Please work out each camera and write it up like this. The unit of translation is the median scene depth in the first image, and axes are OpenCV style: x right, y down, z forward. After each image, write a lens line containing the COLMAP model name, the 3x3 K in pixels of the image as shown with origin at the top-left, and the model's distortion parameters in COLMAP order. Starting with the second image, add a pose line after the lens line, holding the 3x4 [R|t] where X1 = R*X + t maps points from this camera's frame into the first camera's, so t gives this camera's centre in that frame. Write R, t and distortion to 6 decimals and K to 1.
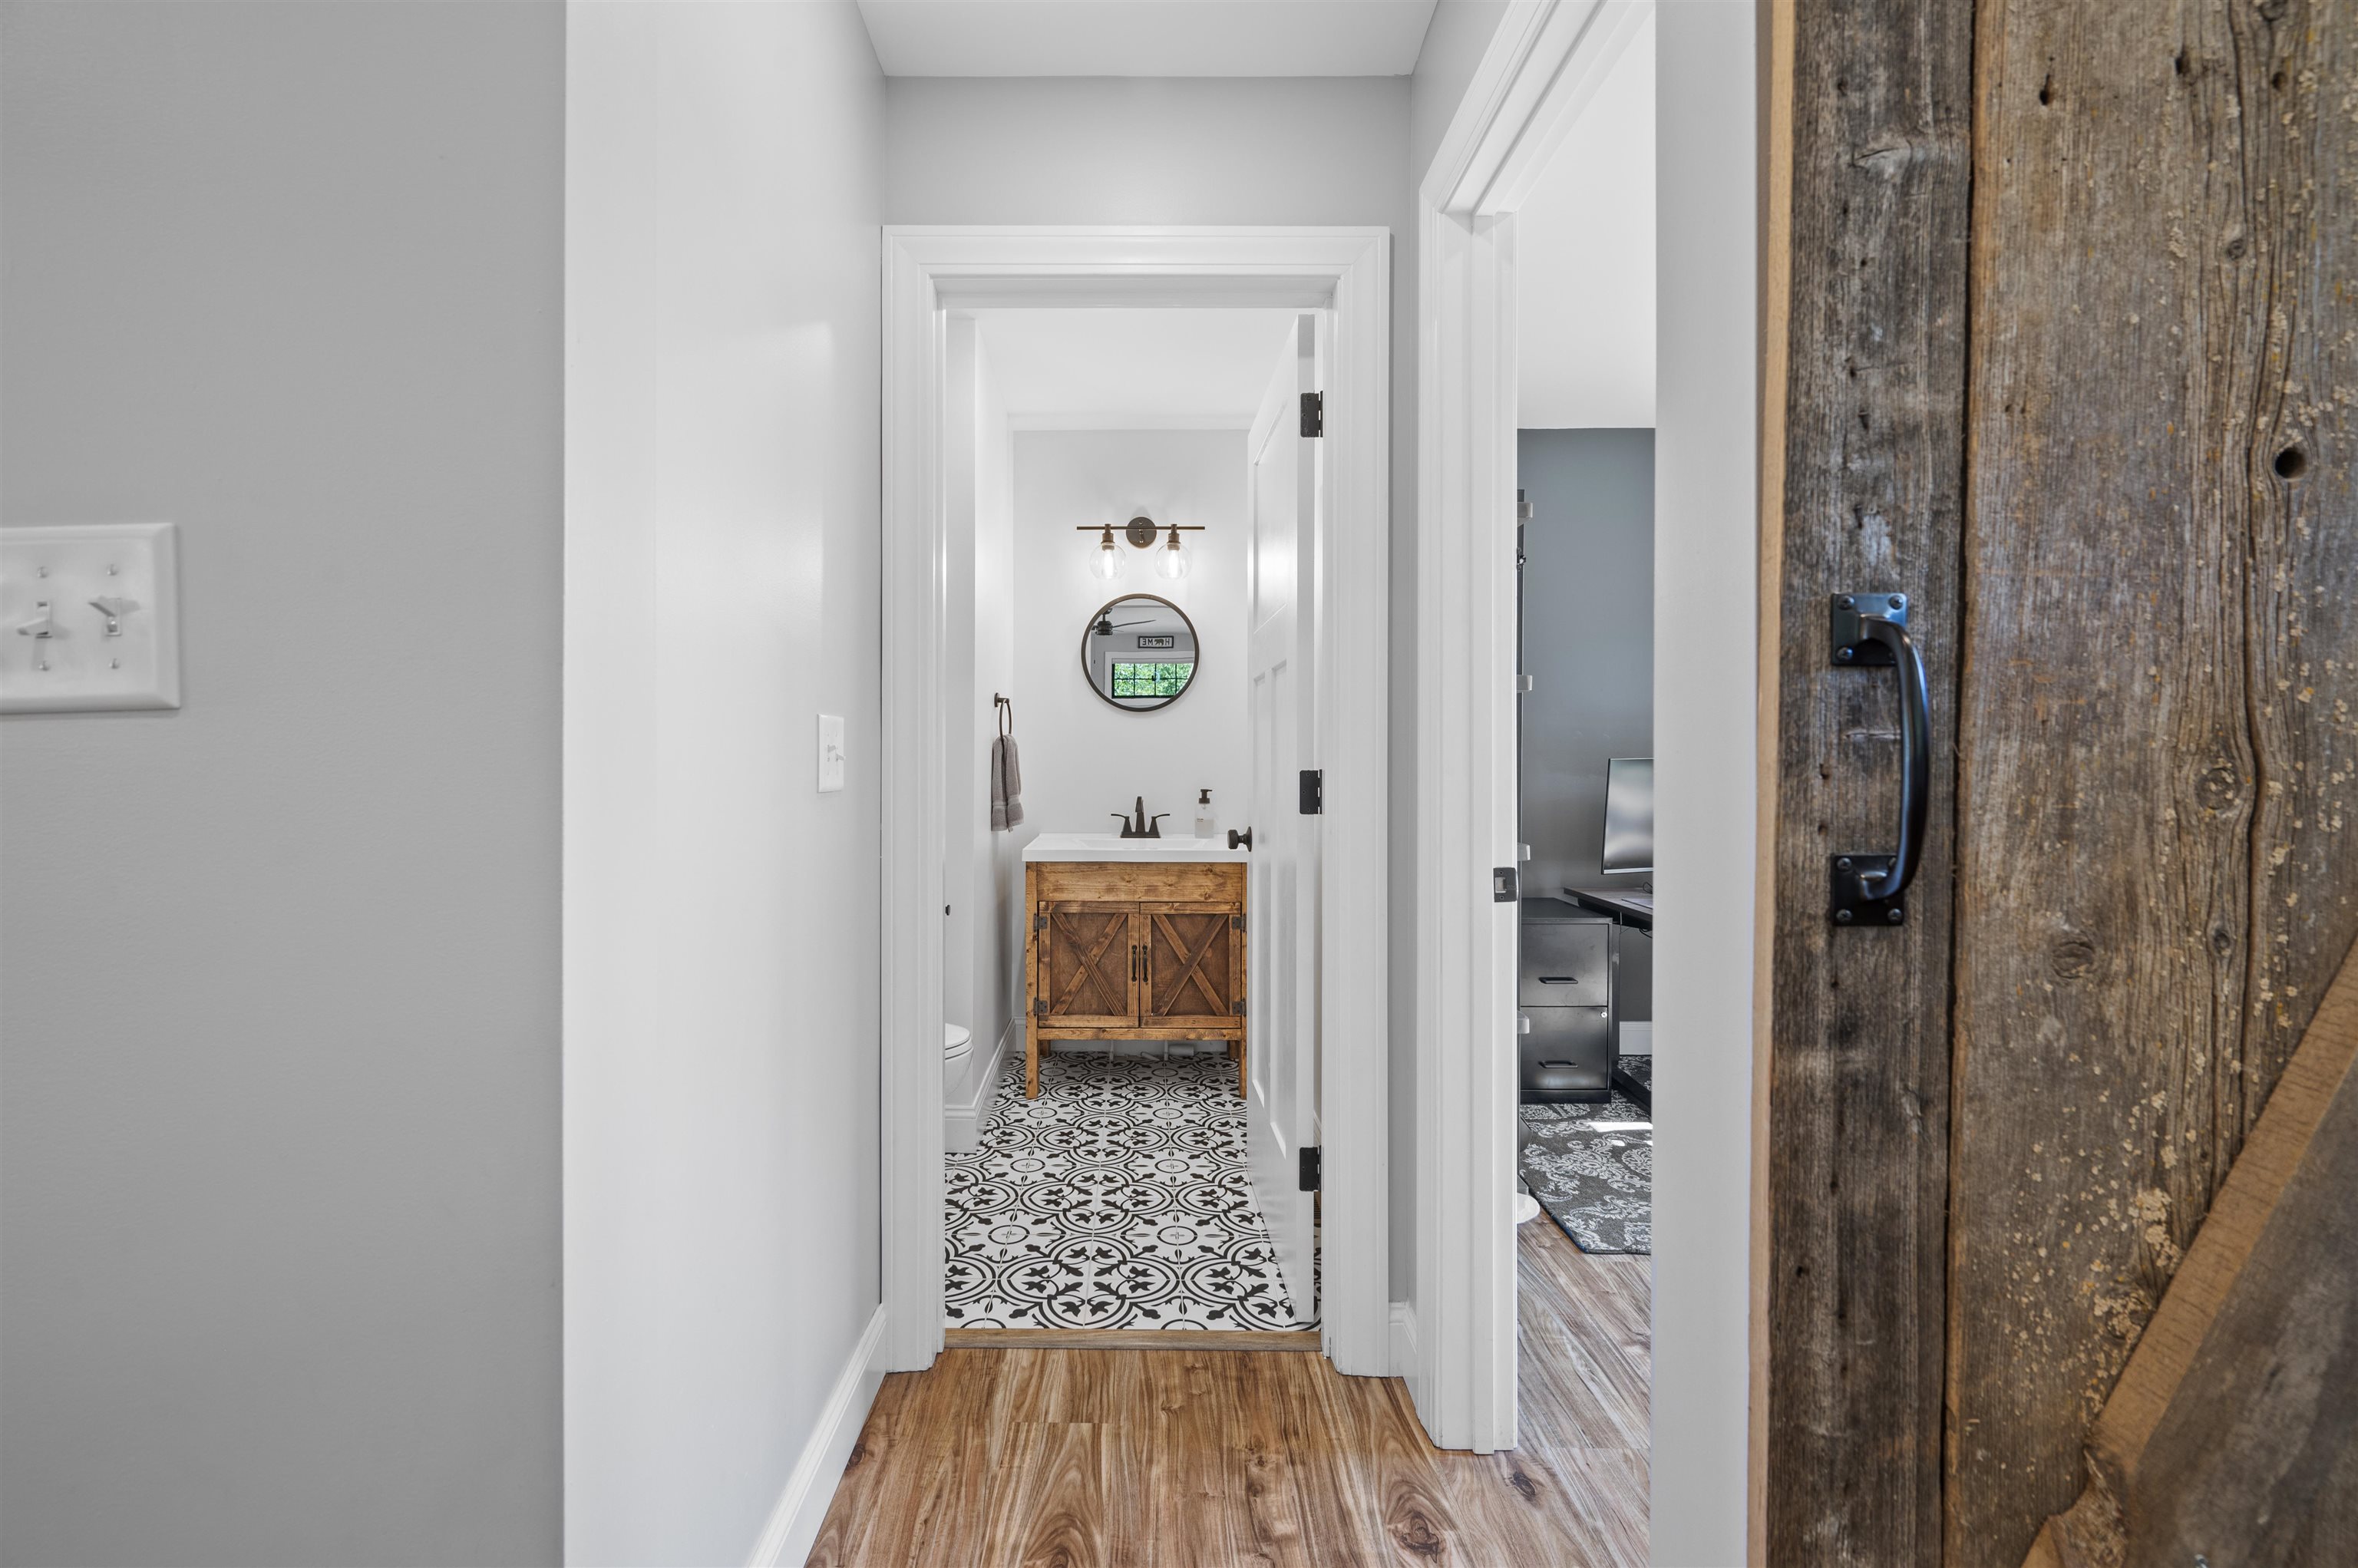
lens RADIAL K [[989.8, 0, 1170.7], [0, 989.8, 773.6], [0, 0, 1]] dist [-0.001218, 0.000073]
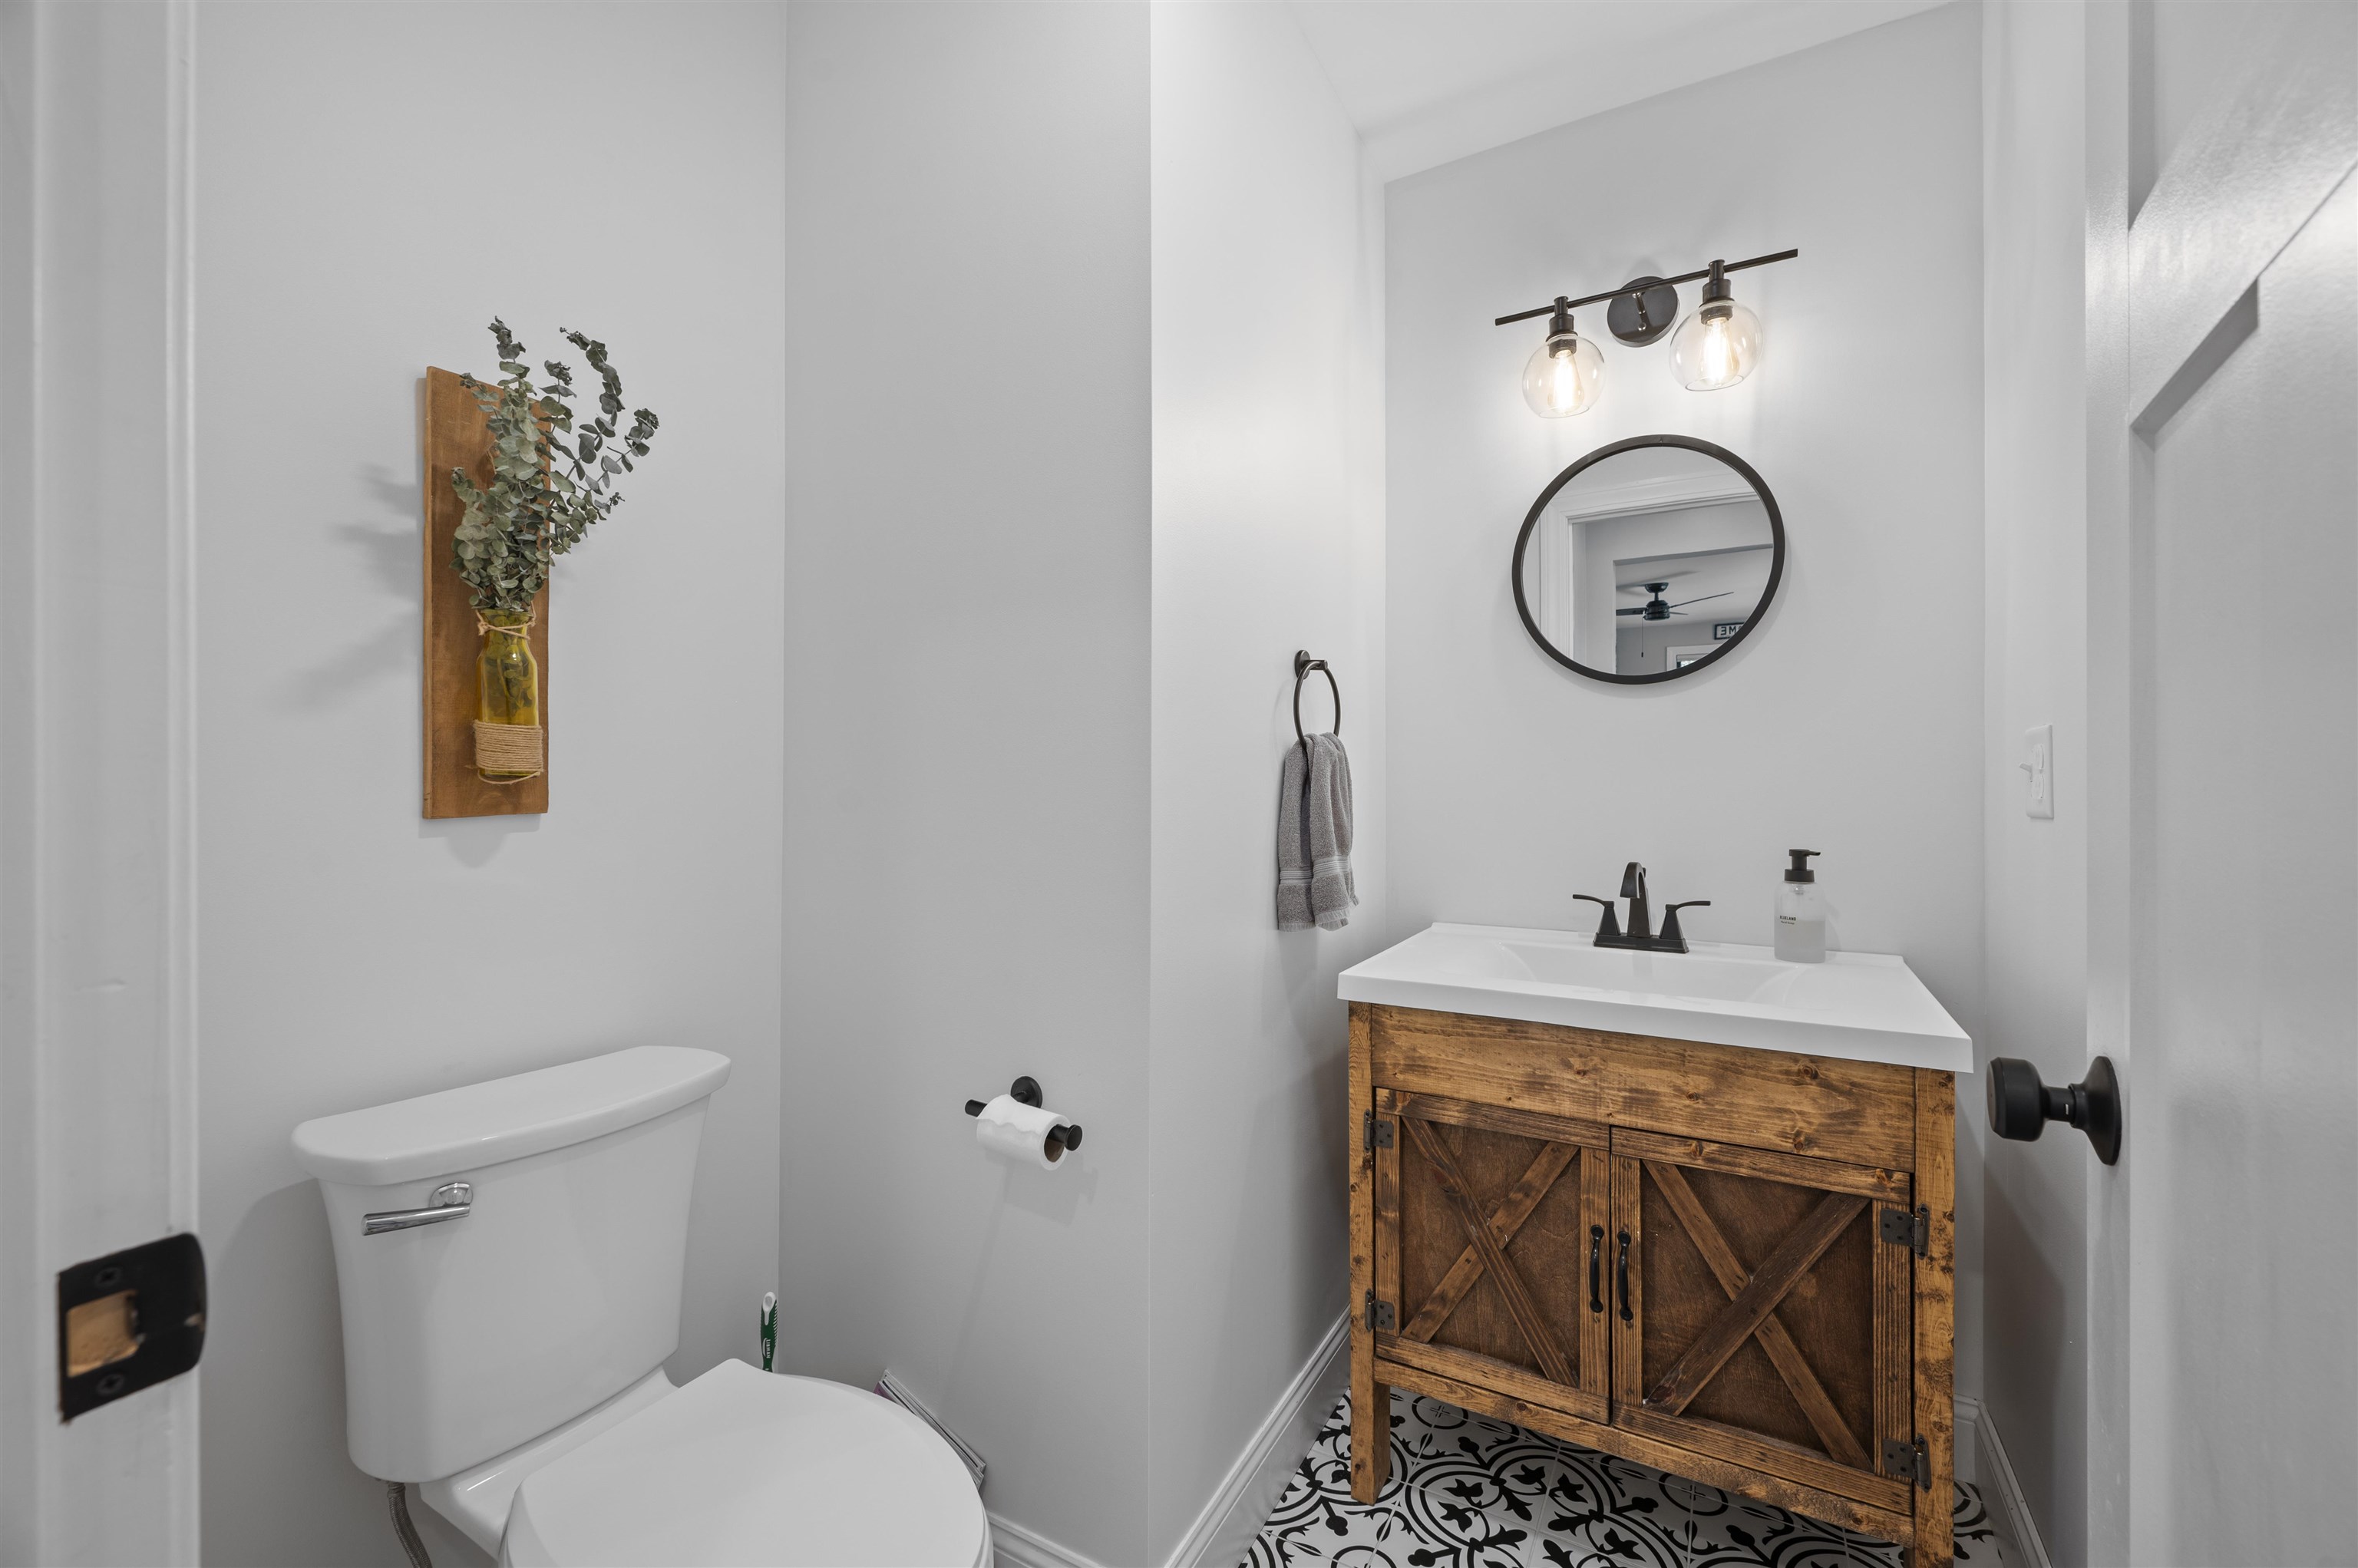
lens RADIAL K [[989.8, 0, 1171.5], [0, 989.8, 784.8], [0, 0, 1]] dist [-0.001218, 0.000073]
pose [[0.854502, -0.001593, -0.519445, 0.027363], [-0.006099, 0.999896, -0.013099, -0.006982], [0.519412, 0.014361, 0.854403, 0.544650]]
